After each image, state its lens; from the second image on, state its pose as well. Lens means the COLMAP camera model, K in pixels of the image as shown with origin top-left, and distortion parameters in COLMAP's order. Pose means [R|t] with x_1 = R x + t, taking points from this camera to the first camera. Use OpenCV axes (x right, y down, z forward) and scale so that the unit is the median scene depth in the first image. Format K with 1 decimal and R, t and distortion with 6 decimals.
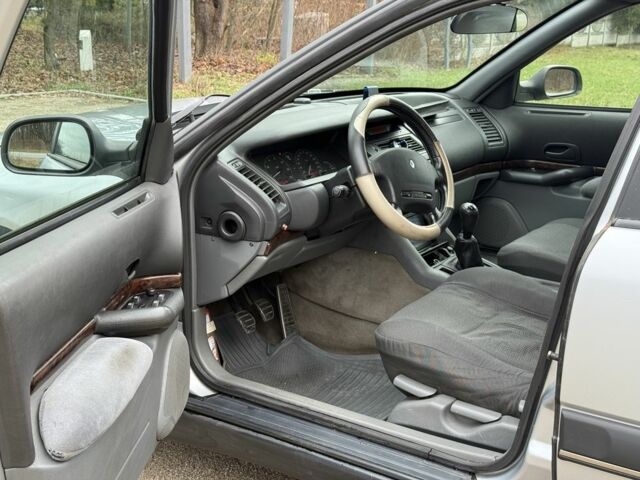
lens RADIAL K [[943.7, 0, 320.0], [0, 943.7, 240.0], [0, 0, 1]] dist [0.009868, 0.055805]
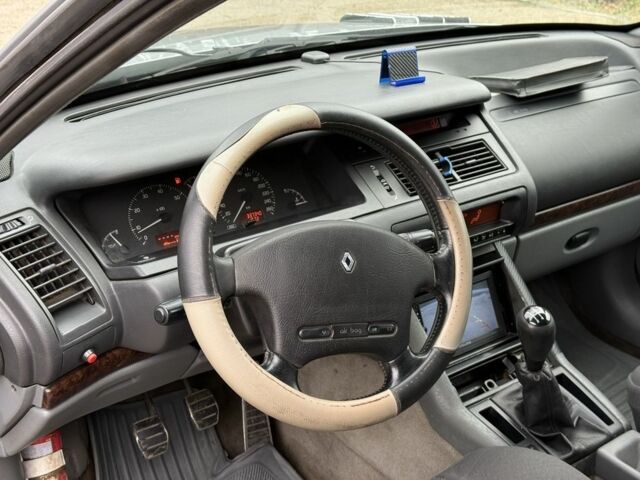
lens RADIAL K [[943.7, 0, 320.0], [0, 943.7, 240.0], [0, 0, 1]] dist [0.009868, 0.055805]
pose [[0.943106, 0.124442, -0.308325, 0.214428], [-0.079451, 0.984801, 0.154447, -0.153716], [0.322859, -0.121163, 0.938659, 0.534119]]
